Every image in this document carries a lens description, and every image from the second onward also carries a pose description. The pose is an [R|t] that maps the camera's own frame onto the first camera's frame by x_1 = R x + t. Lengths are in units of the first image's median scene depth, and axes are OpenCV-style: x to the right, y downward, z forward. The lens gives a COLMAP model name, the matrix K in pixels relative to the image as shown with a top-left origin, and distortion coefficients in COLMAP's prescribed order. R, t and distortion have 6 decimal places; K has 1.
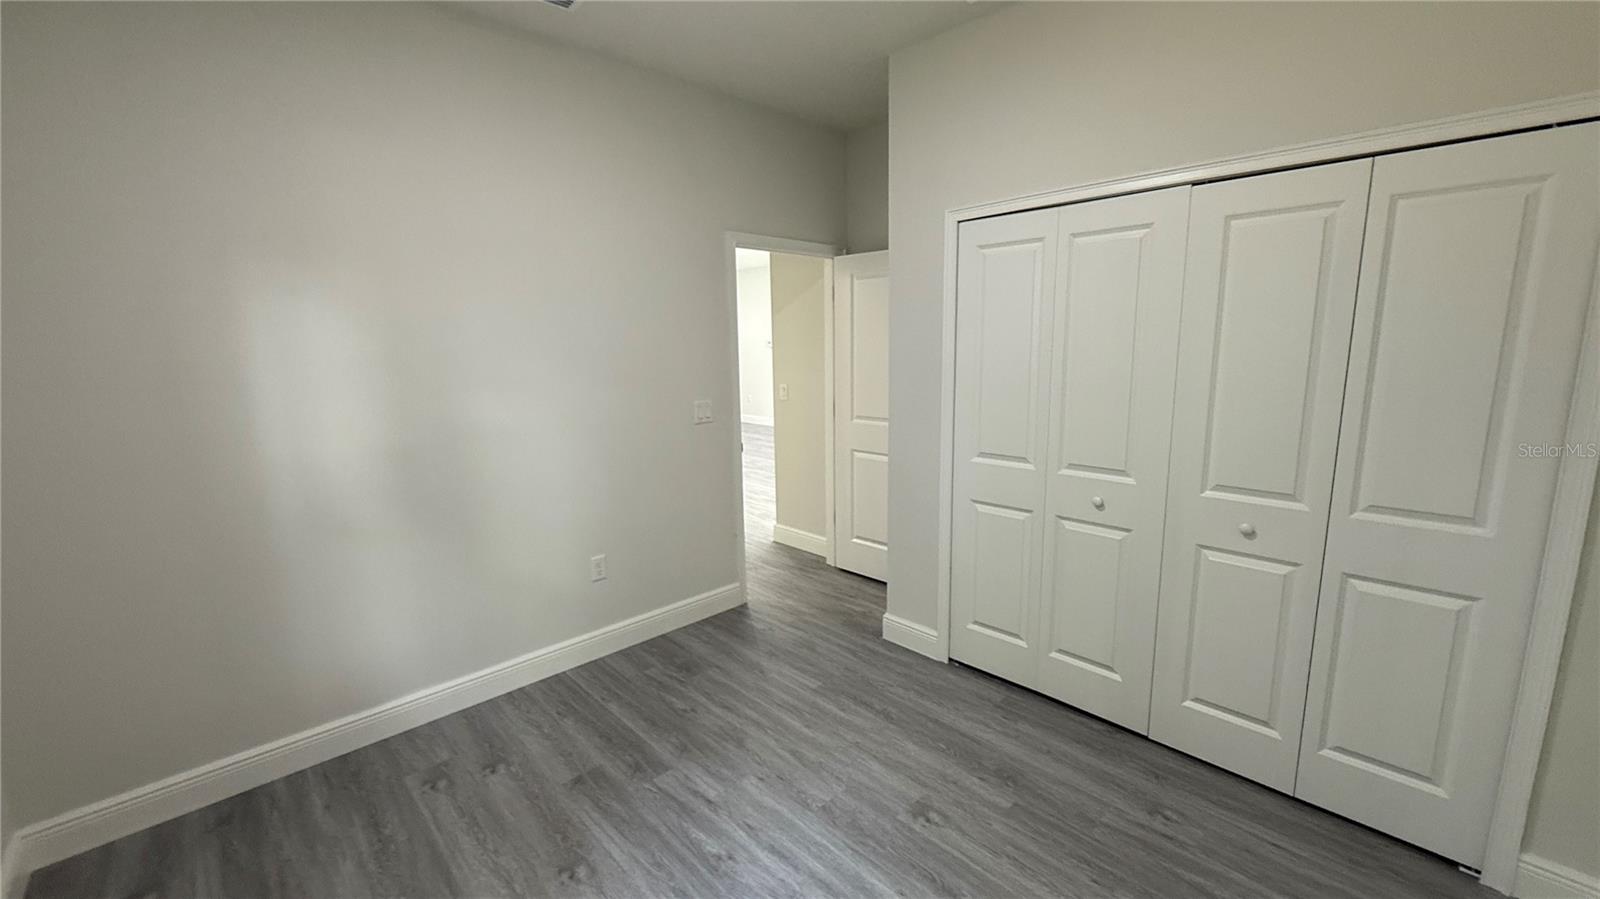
lens RADIAL K [[639.9, 0, 807.7], [0, 639.9, 436.4], [0, 0, 1]] dist [0.000773, 0.000288]
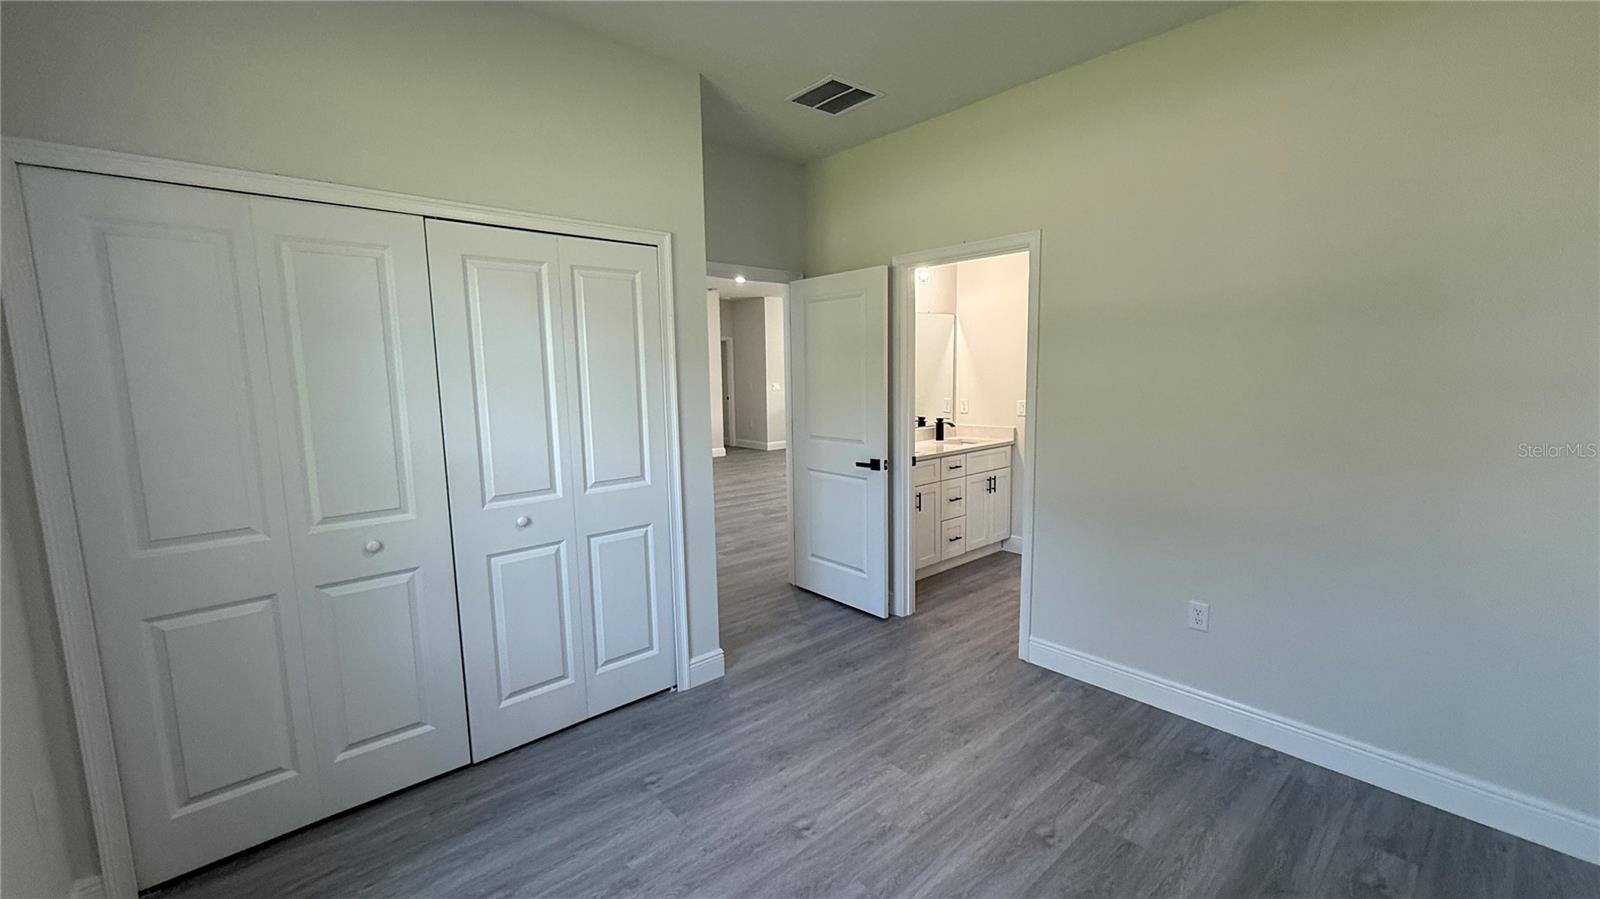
lens RADIAL K [[639.9, 0, 803.7], [0, 639.9, 449.0], [0, 0, 1]] dist [0.000773, 0.000288]
pose [[0.045589, -0.132873, 0.990084, -0.088547], [0.148943, 0.980940, 0.124788, -0.013061], [-0.987794, 0.141777, 0.064511, 0.088138]]
